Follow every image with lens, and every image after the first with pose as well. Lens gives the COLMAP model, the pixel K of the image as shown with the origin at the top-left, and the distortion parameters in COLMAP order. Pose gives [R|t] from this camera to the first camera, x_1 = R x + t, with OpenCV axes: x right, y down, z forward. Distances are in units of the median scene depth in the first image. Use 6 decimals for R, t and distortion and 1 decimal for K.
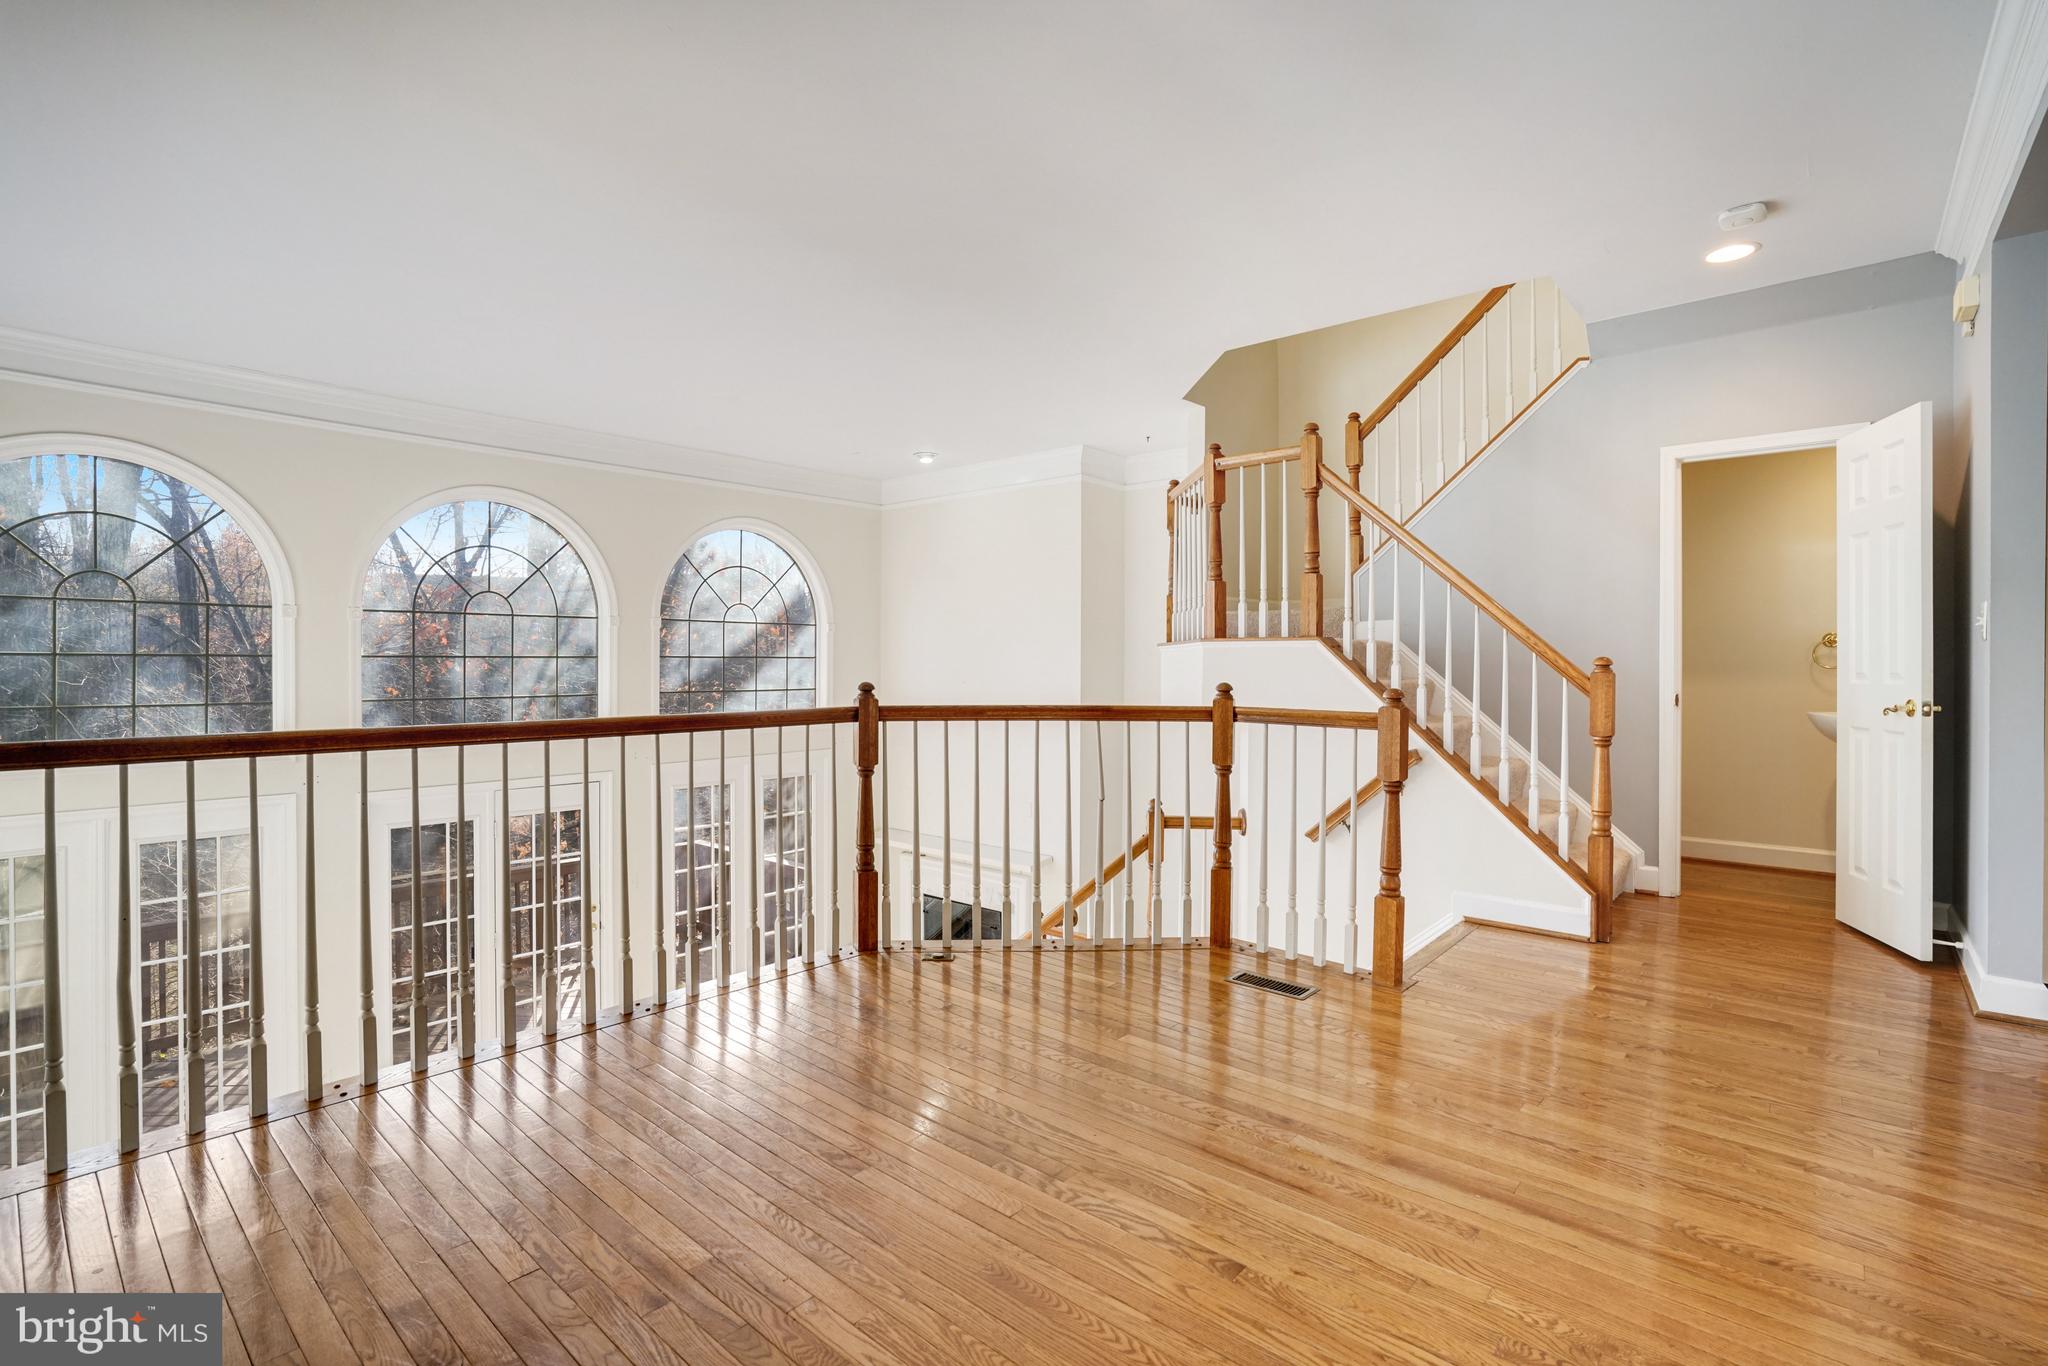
lens RADIAL K [[952.1, 0, 1033.9], [0, 952.1, 683.7], [0, 0, 1]] dist [-0.047051, 0.022333]
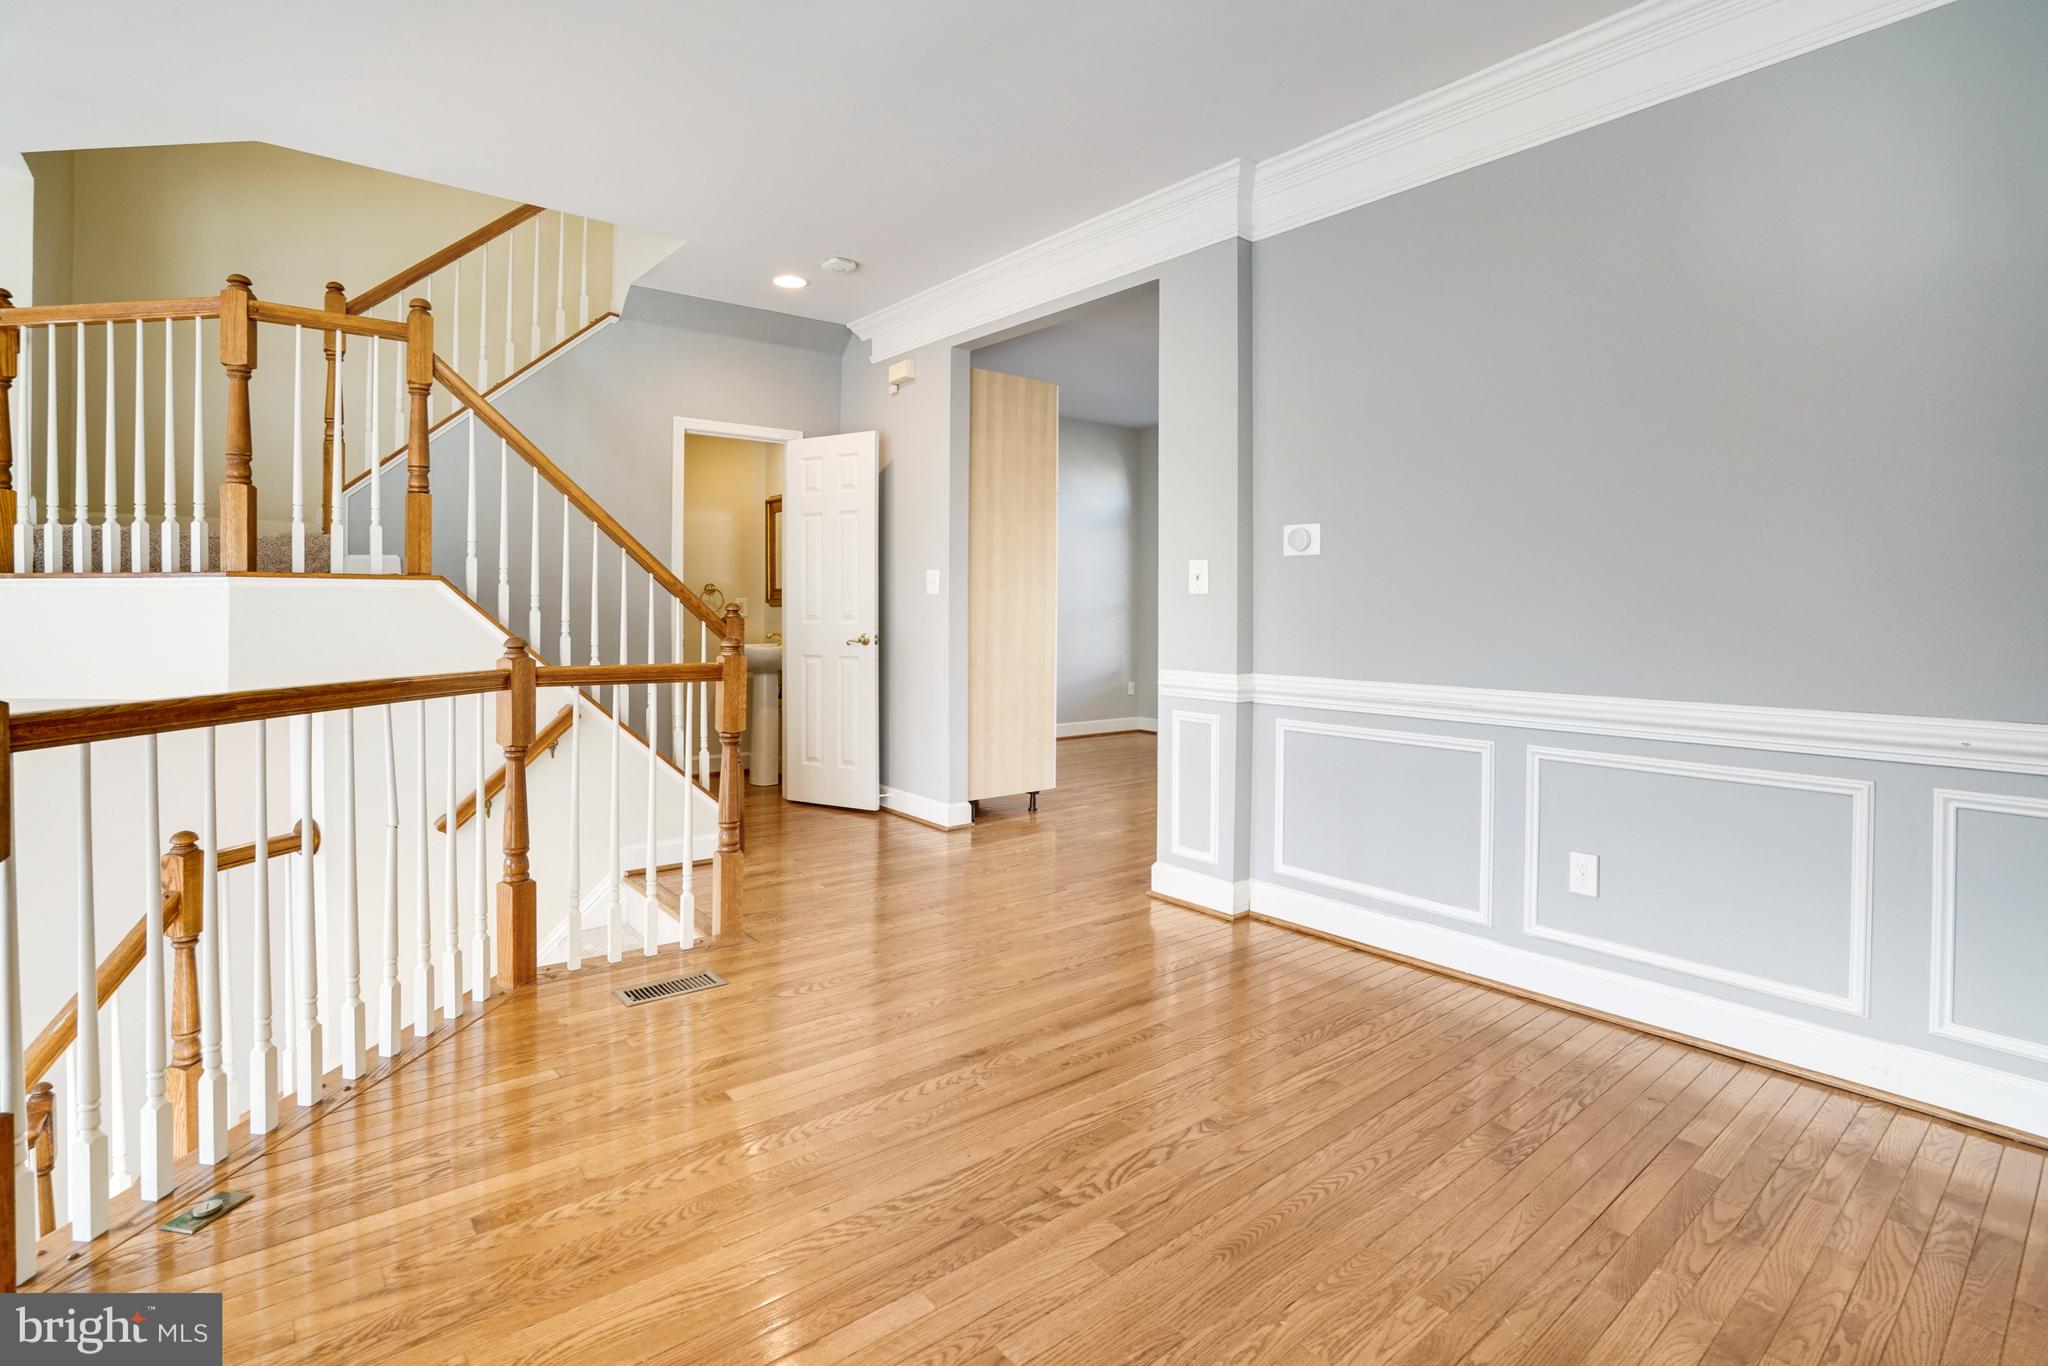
lens RADIAL K [[956.4, 0, 1021.2], [0, 956.4, 636.0], [0, 0, 1]] dist [-0.053364, -0.000419]
pose [[0.183980, -0.029673, 0.982482, -0.382719], [0.017430, 0.999486, 0.026923, -0.011929], [-0.982775, 0.012171, 0.184402, 0.392780]]
